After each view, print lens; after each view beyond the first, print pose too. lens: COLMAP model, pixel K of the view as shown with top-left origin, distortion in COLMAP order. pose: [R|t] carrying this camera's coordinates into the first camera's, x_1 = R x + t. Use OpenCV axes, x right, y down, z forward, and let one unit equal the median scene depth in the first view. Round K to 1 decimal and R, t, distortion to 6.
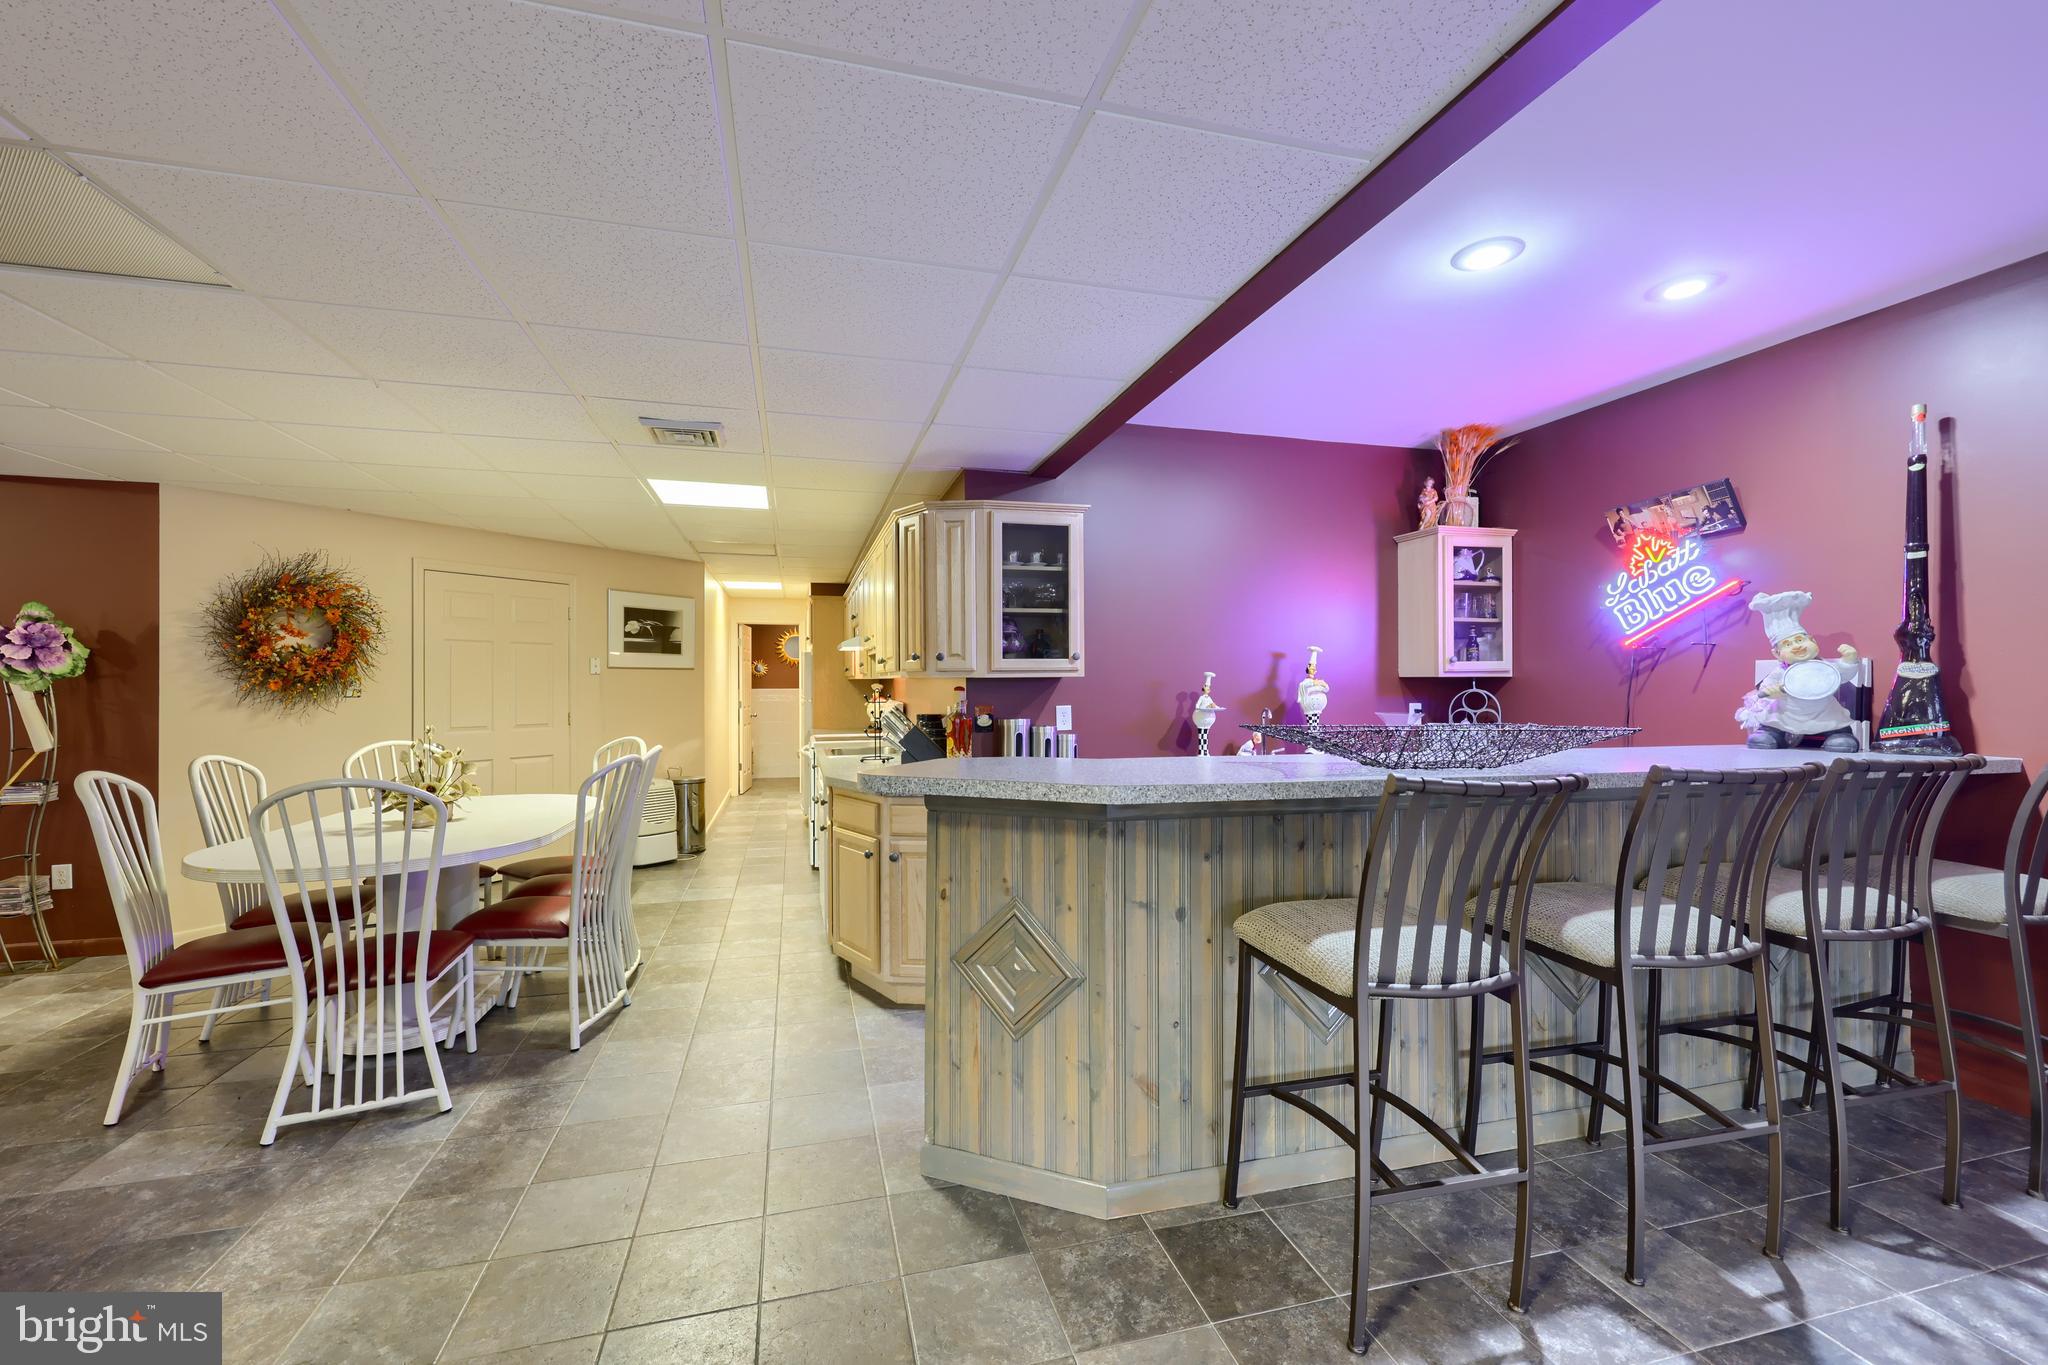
lens RADIAL K [[828.6, 0, 1027.1], [0, 828.6, 681.7], [0, 0, 1]] dist [-0.001833, -0.000070]
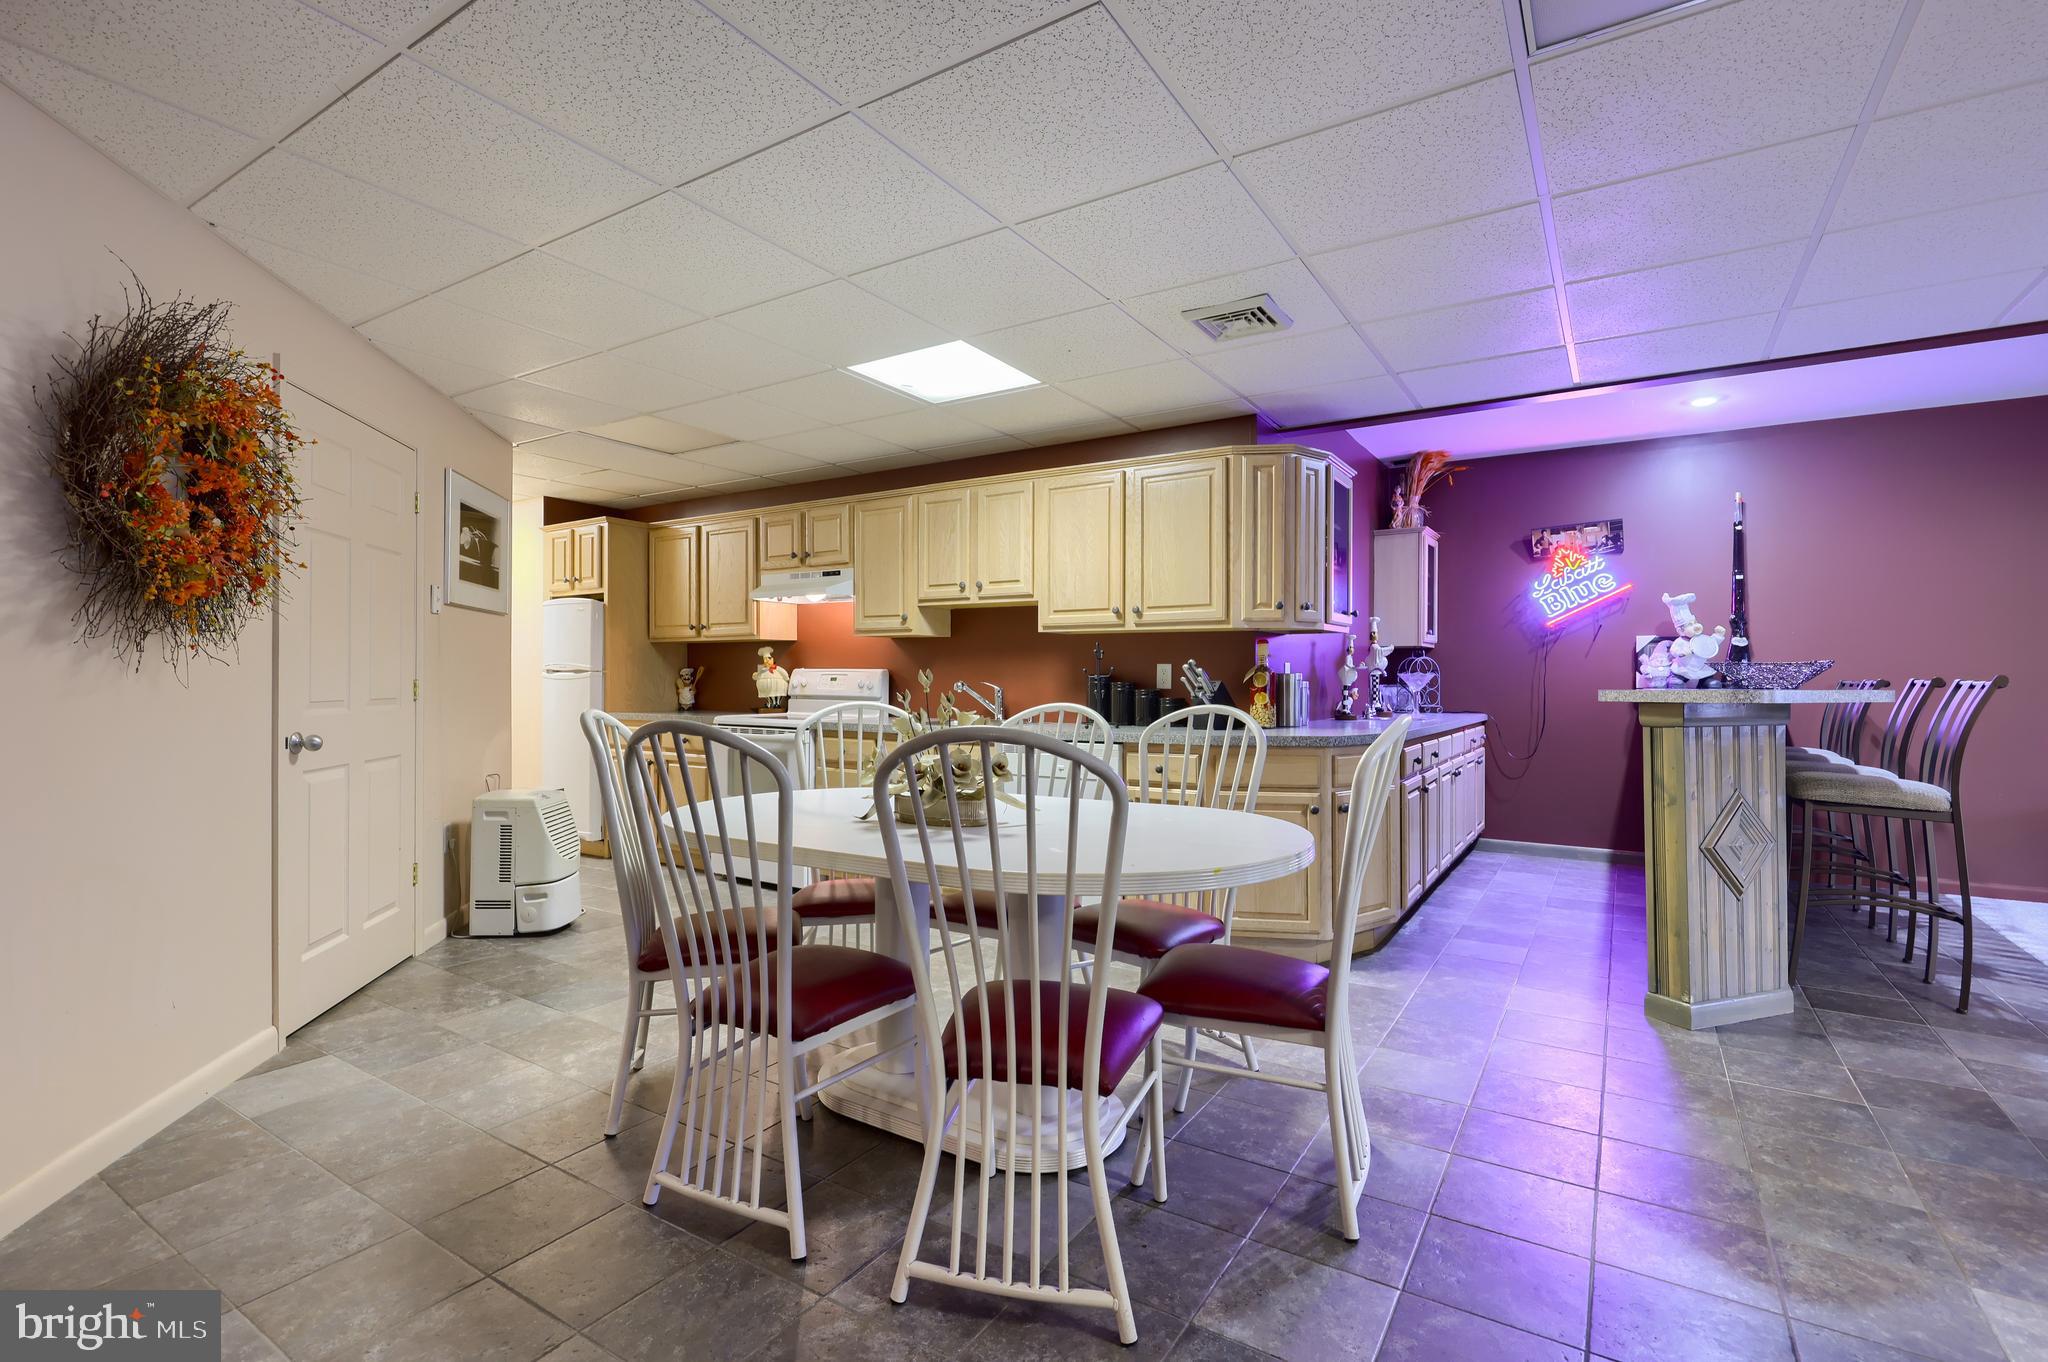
lens RADIAL K [[951.2, 0, 1028.4], [0, 951.2, 680.9], [0, 0, 1]] dist [-0.001873, -0.000685]
pose [[0.743096, 0.002597, 0.669180, -1.107497], [-0.005658, 0.999981, 0.002402, 0.057288], [-0.669161, -0.005571, 0.743096, 0.391664]]
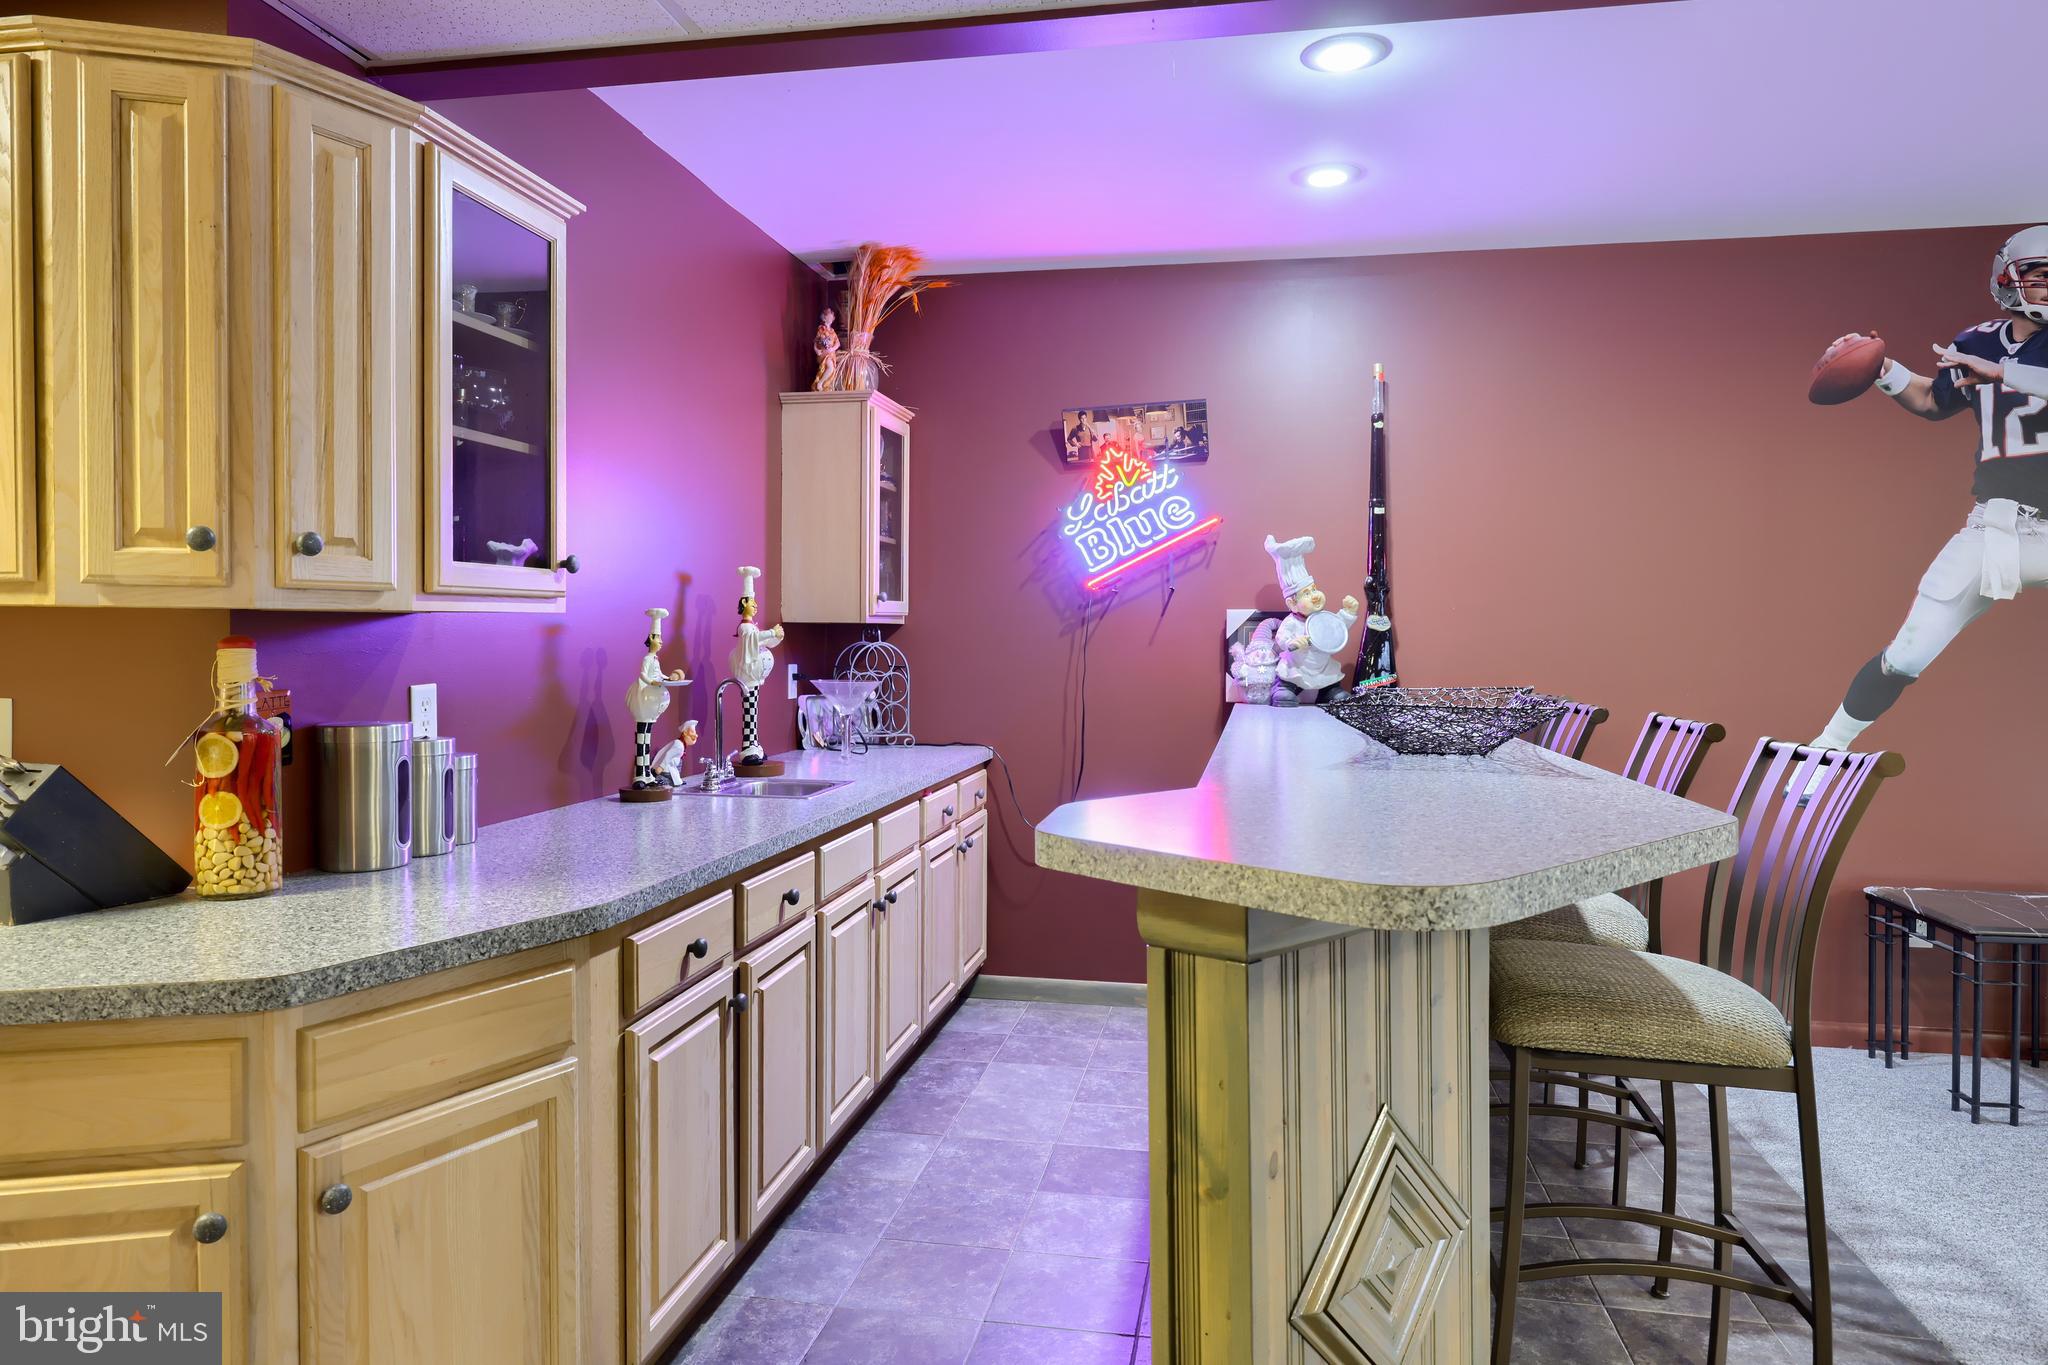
lens RADIAL K [[1307.9, 0, 1024.3], [0, 1307.9, 648.8], [0, 0, 1]] dist [-0.003635, 0.002635]
pose [[0.439038, -0.005868, 0.898449, -0.446363], [-0.008395, 0.999908, 0.010633, 0.003233], [-0.898429, -0.012211, 0.438948, 0.529409]]
